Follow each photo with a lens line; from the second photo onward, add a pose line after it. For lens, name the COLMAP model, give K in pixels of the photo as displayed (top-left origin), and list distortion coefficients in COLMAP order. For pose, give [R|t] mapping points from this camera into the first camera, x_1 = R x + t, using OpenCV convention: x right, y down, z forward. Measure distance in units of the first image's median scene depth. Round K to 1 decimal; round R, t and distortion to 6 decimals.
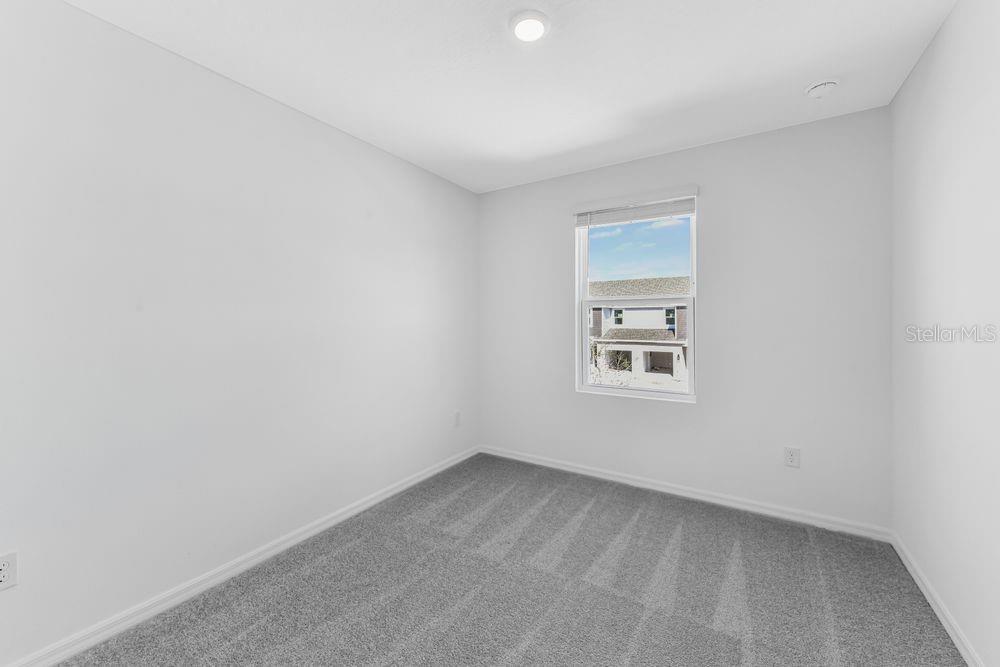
lens RADIAL K [[394.9, 0, 501.0], [0, 394.9, 322.5], [0, 0, 1]] dist [0.015033, 0.000078]
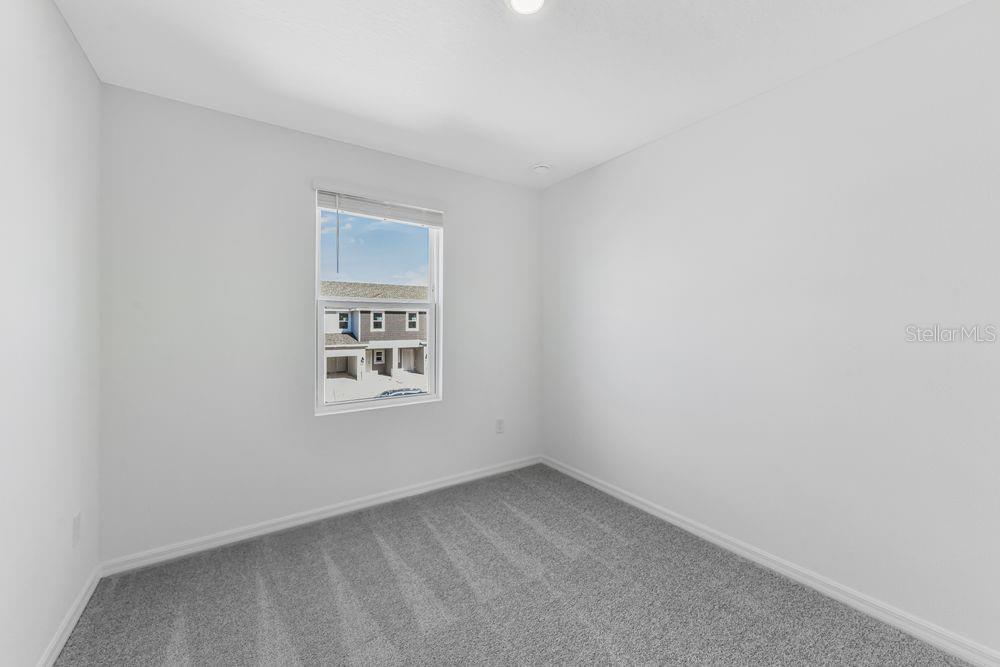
lens RADIAL K [[394.9, 0, 501.0], [0, 394.9, 322.5], [0, 0, 1]] dist [0.015033, 0.000078]
pose [[0.400292, 0.004031, 0.916379, -0.424431], [0.005134, 0.999965, -0.006641, -0.003400], [-0.916373, 0.007363, 0.400257, 0.387269]]
